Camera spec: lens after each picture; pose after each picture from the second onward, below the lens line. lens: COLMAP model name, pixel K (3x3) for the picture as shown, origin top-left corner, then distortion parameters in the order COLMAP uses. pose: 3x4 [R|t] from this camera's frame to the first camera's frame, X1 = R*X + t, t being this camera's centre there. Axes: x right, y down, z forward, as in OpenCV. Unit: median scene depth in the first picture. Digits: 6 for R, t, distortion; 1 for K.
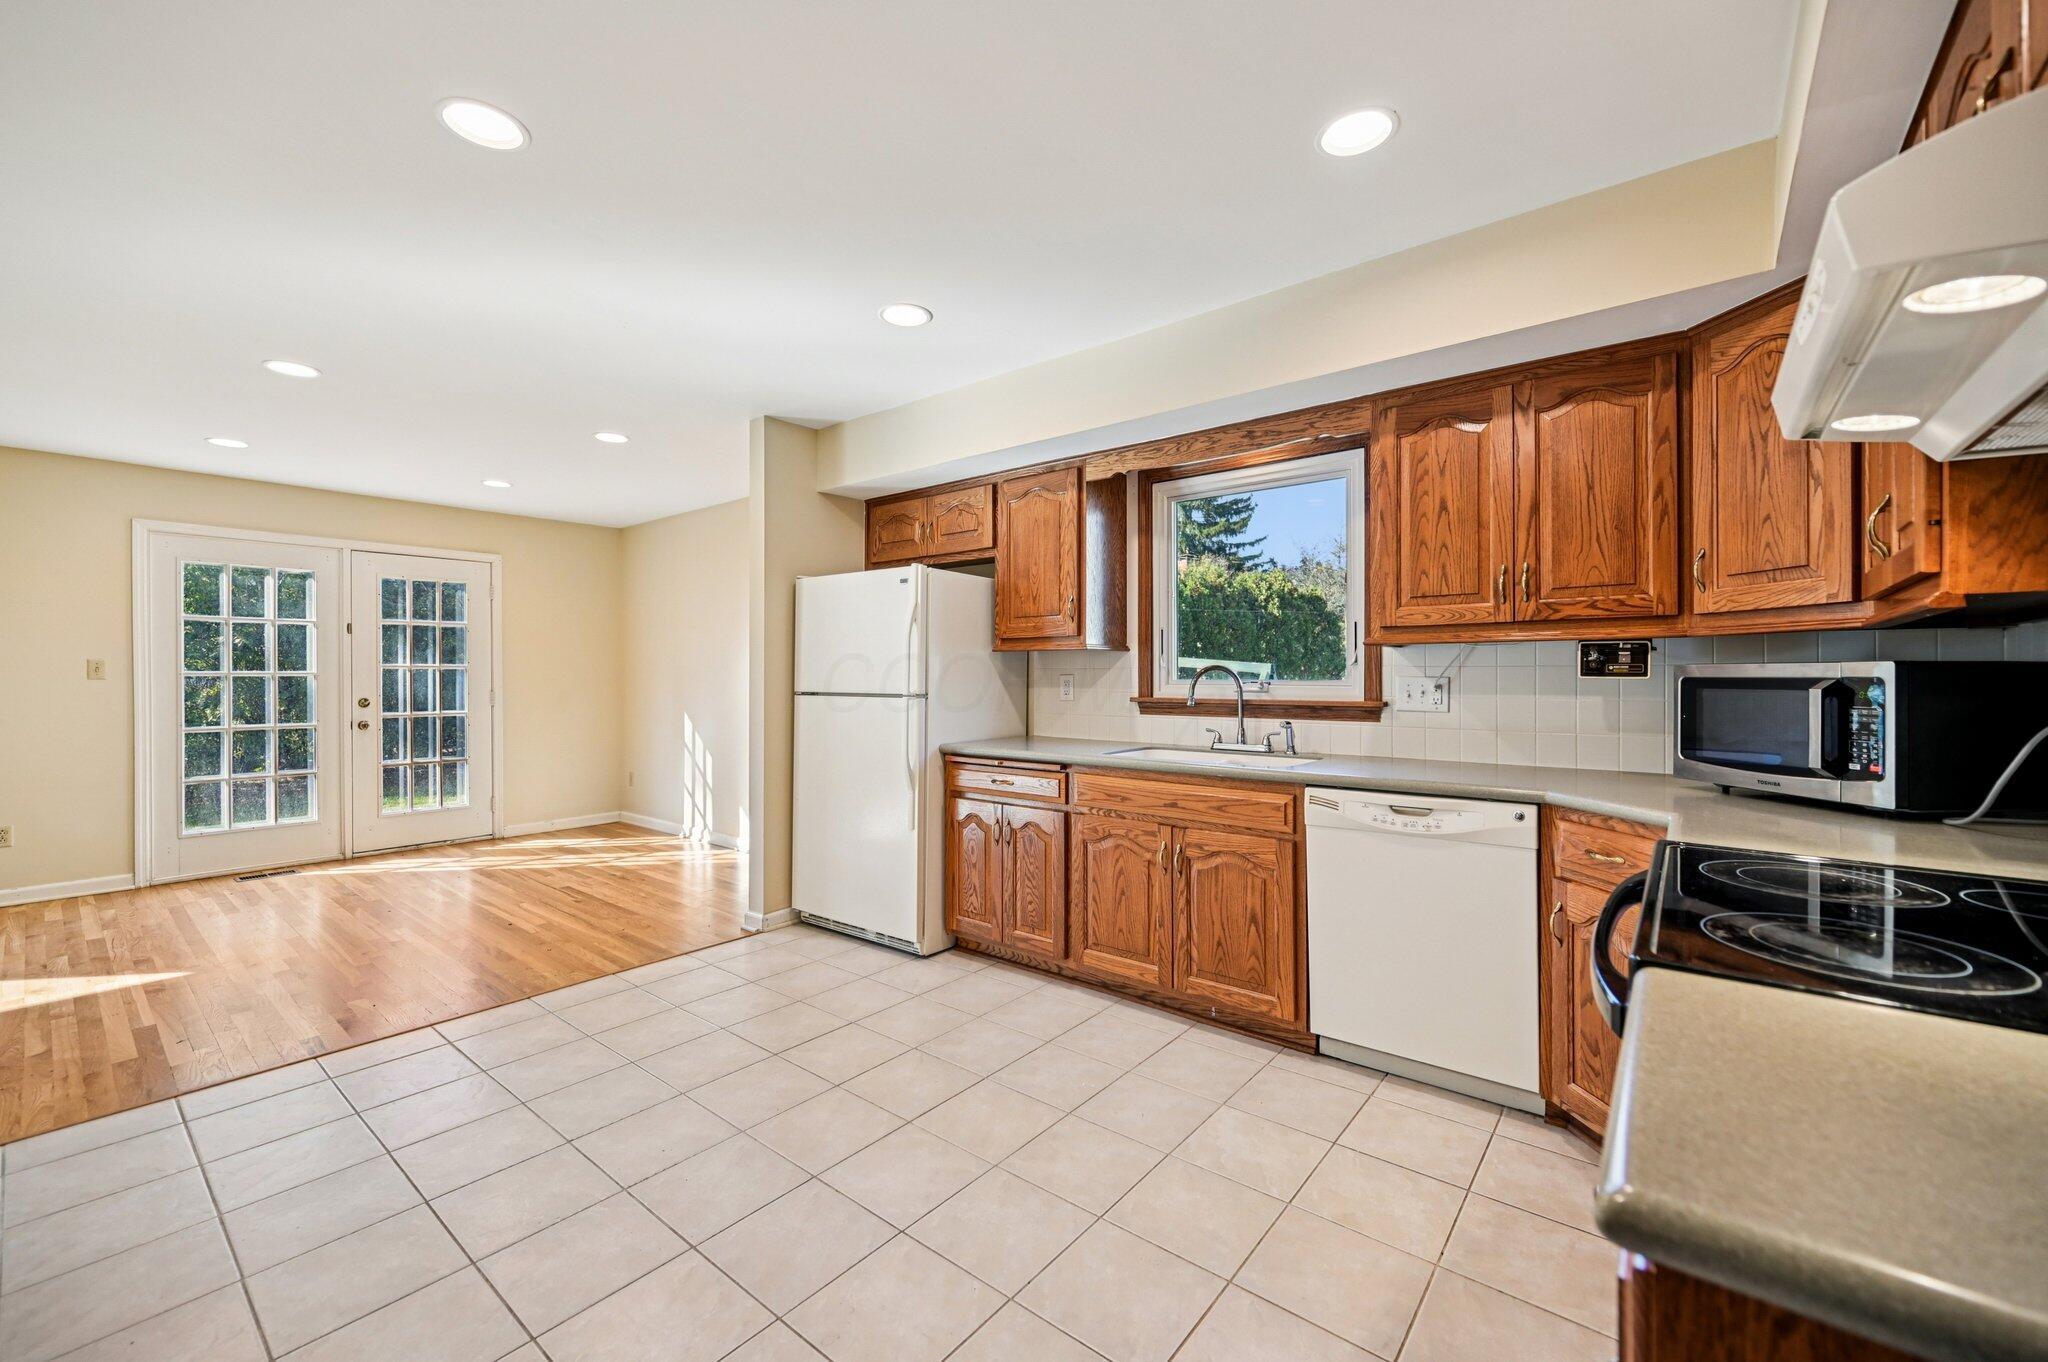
lens RADIAL K [[823.9, 0, 1024.3], [0, 823.9, 673.5], [0, 0, 1]] dist [-0.001226, 0.000425]
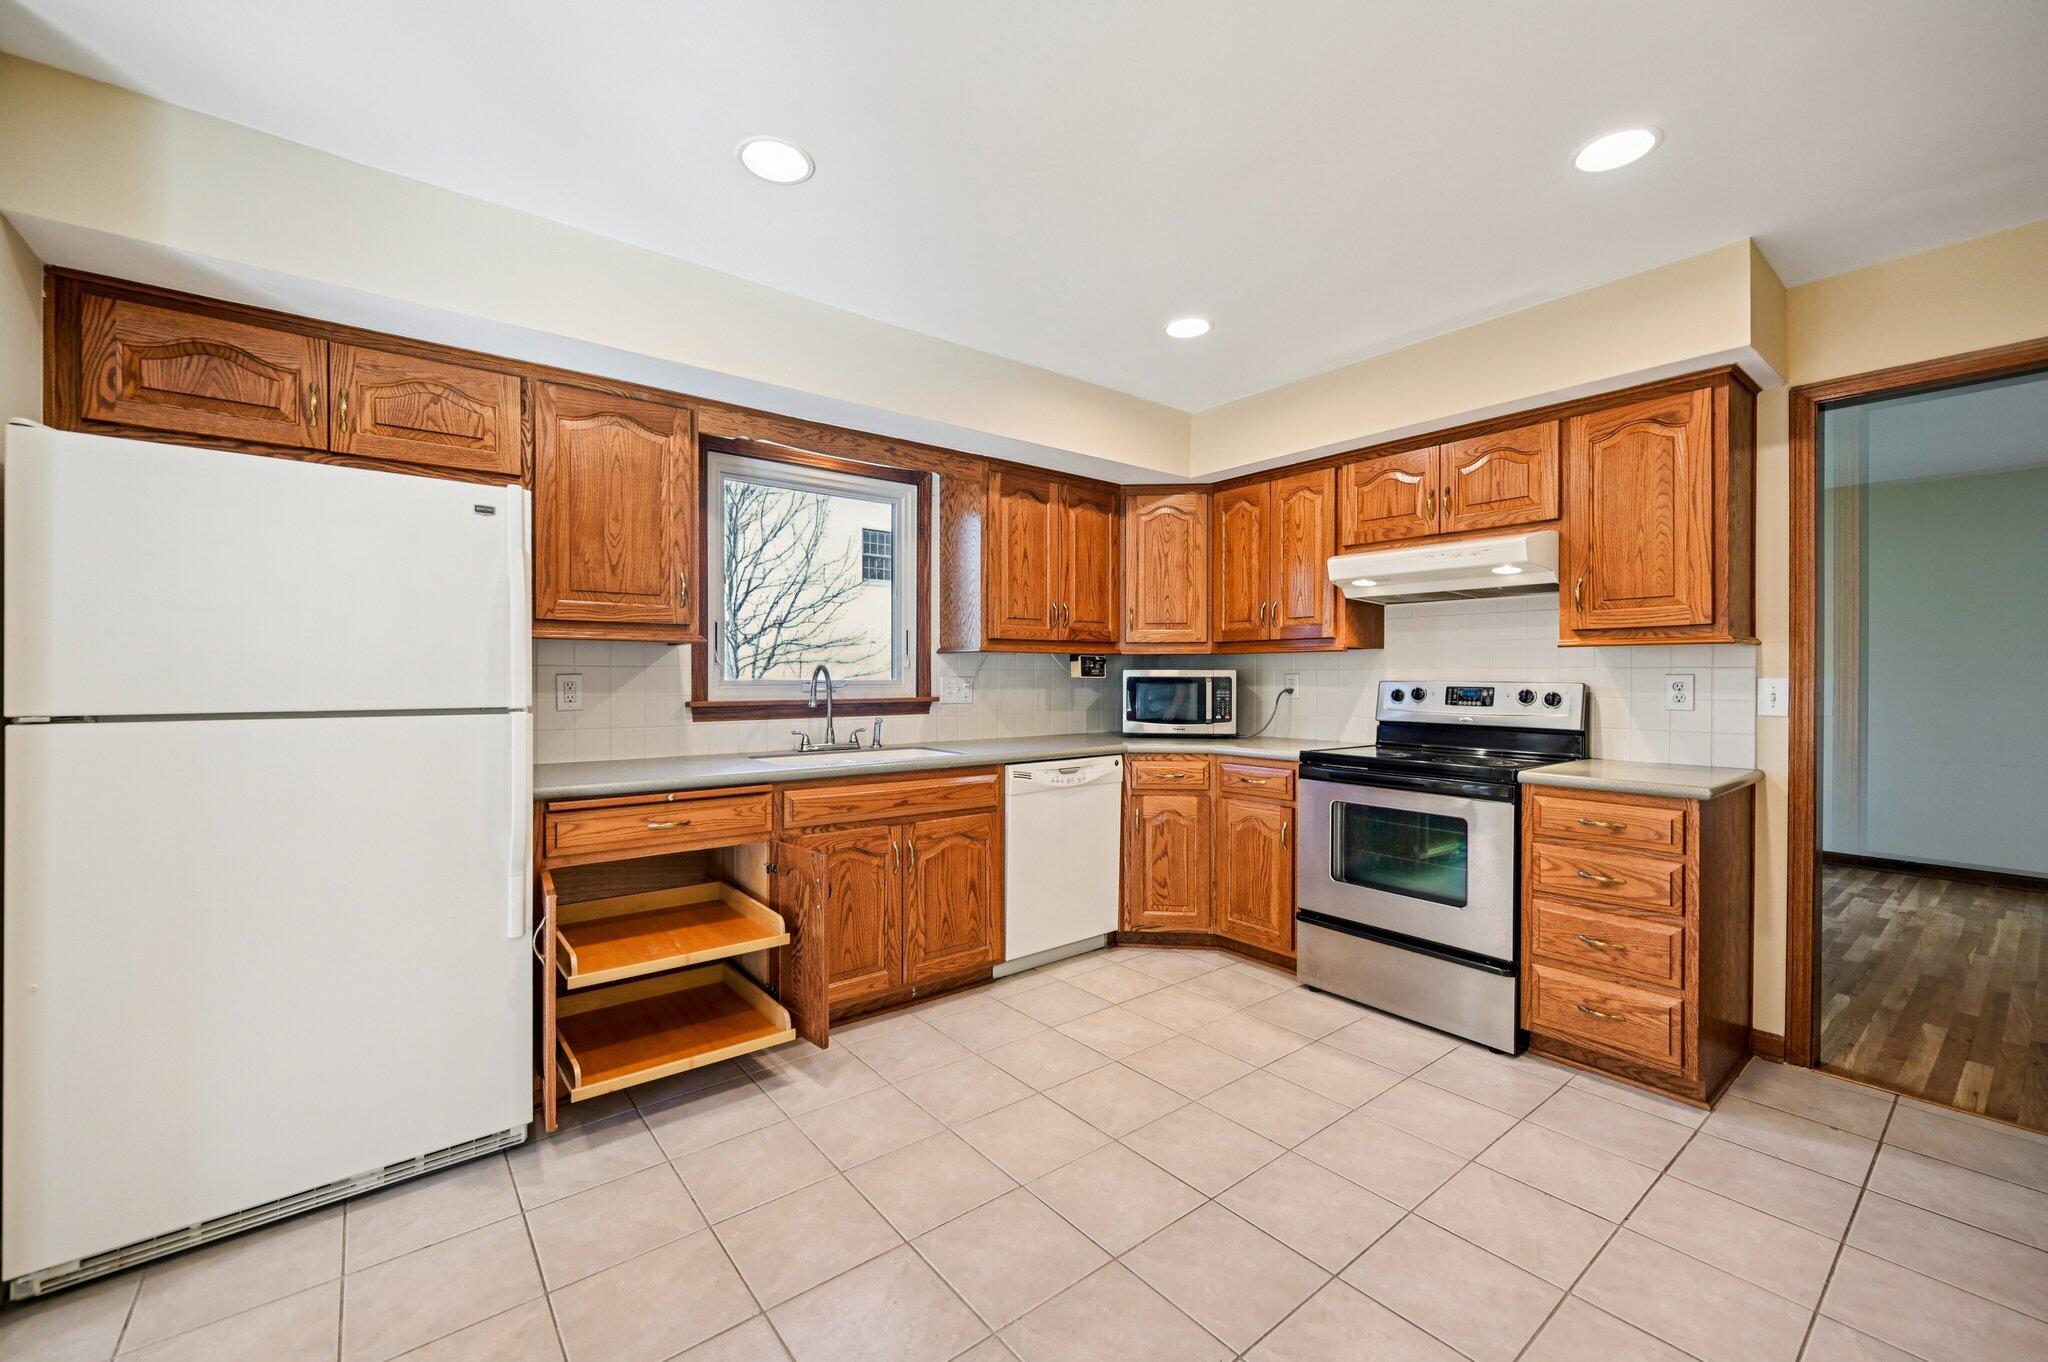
lens RADIAL K [[823.9, 0, 1025.8], [0, 823.9, 679.1], [0, 0, 1]] dist [-0.001226, 0.000425]
pose [[0.207850, -0.003558, 0.978154, -0.806353], [-0.003714, 0.999983, 0.004427, 0.001547], [-0.978154, -0.004553, 0.207833, 0.662109]]
